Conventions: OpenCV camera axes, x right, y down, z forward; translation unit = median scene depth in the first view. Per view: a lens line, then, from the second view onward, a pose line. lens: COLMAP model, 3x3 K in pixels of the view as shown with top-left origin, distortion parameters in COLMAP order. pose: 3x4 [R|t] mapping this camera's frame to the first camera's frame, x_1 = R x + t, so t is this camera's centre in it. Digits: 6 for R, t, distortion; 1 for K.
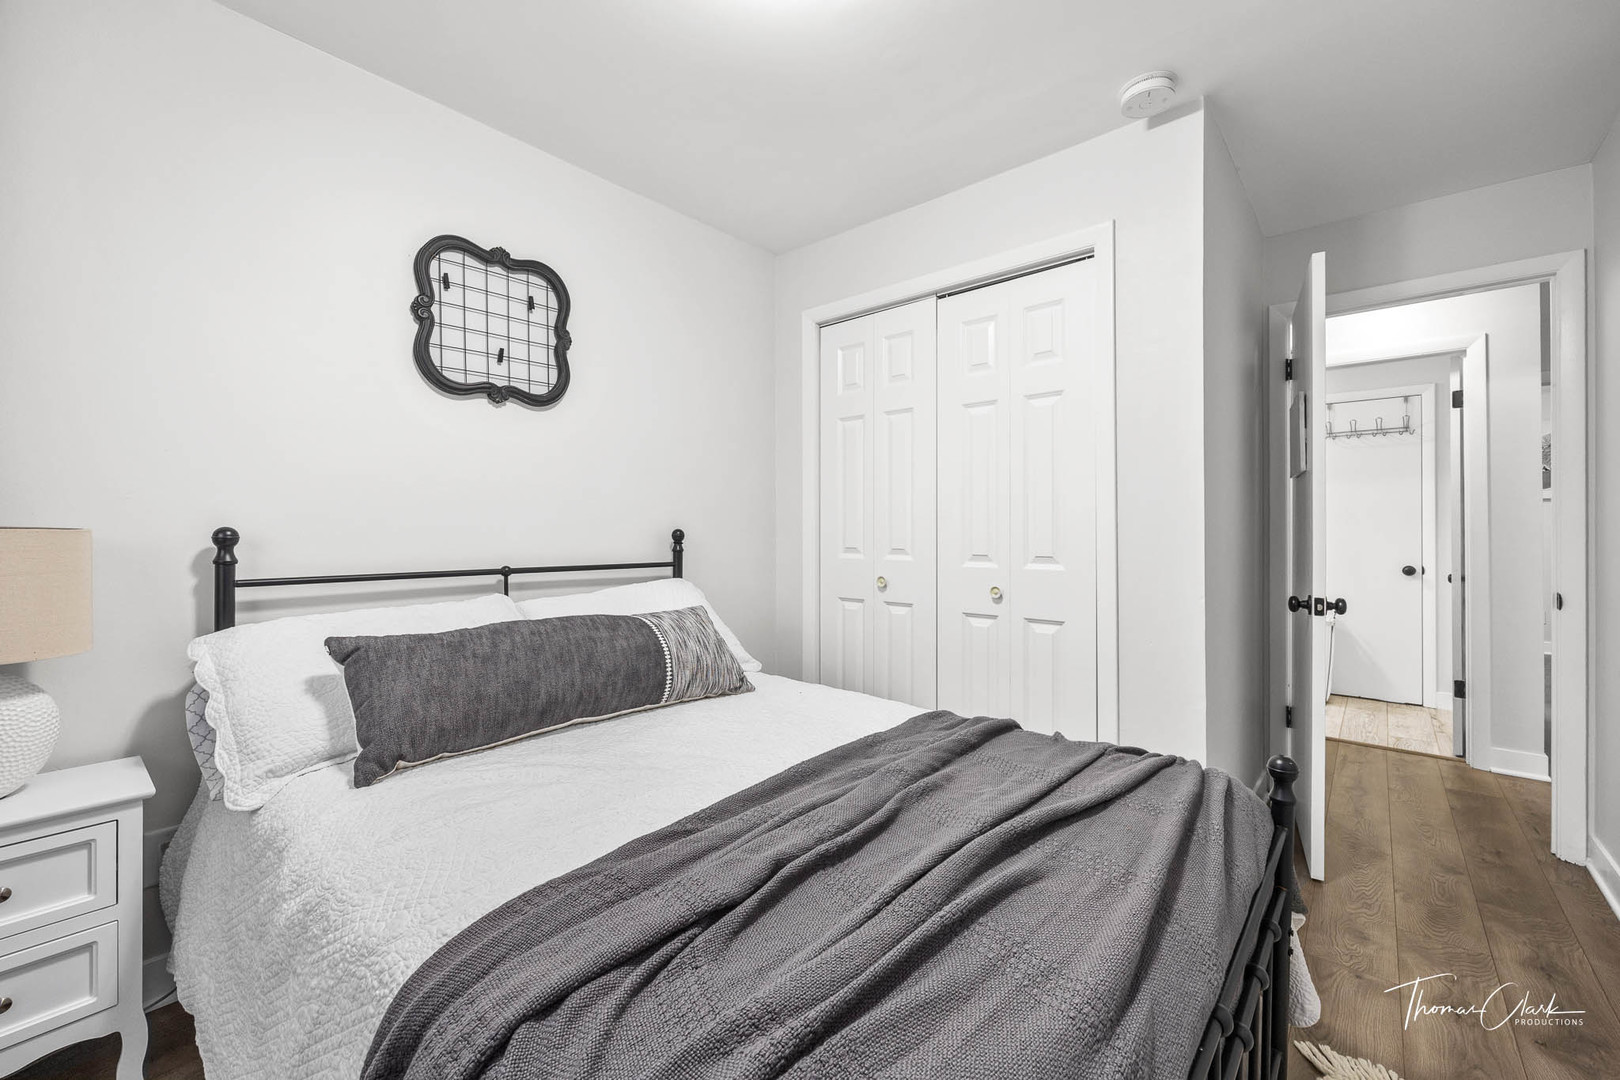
lens RADIAL K [[650.7, 0, 810.0], [0, 650.7, 540.0], [0, 0, 1]] dist [-0.006518, 0.000170]
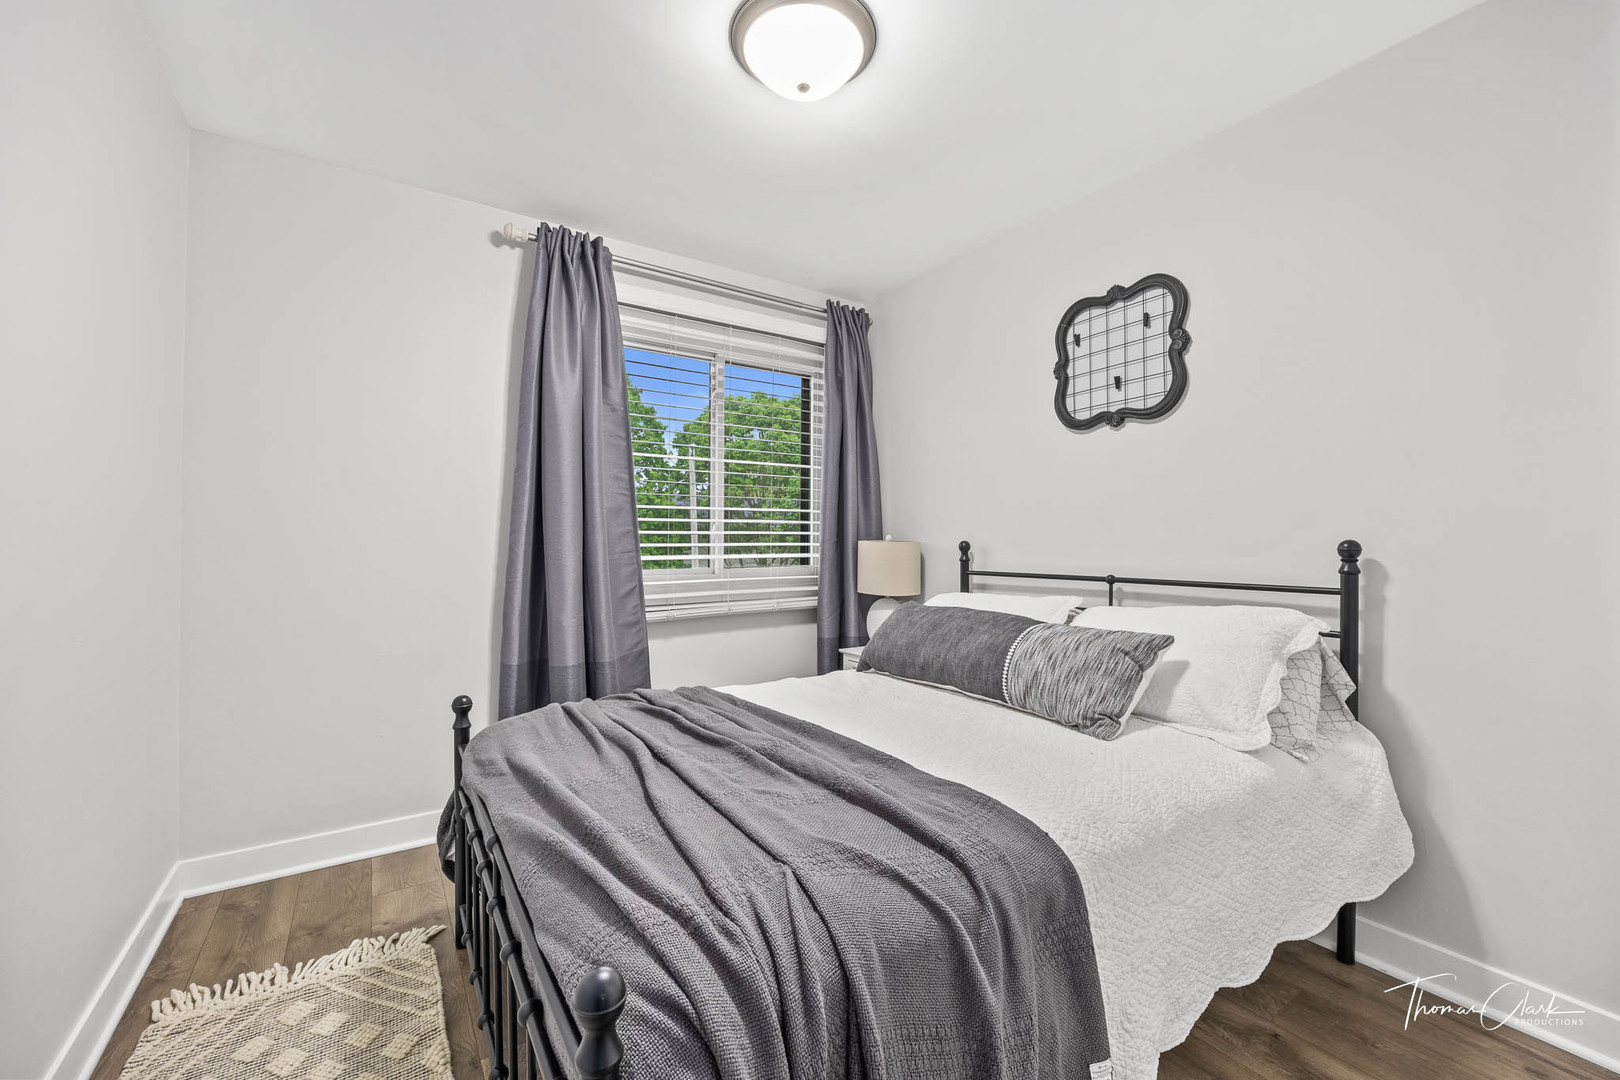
lens RADIAL K [[649.9, 0, 812.3], [0, 649.9, 557.2], [0, 0, 1]] dist [0.021688, 0.000044]
pose [[-0.254746, 0.021561, -0.966768, 0.750794], [-0.012856, 0.999588, 0.025681, -0.011876], [0.966922, 0.018971, -0.254364, 0.810708]]
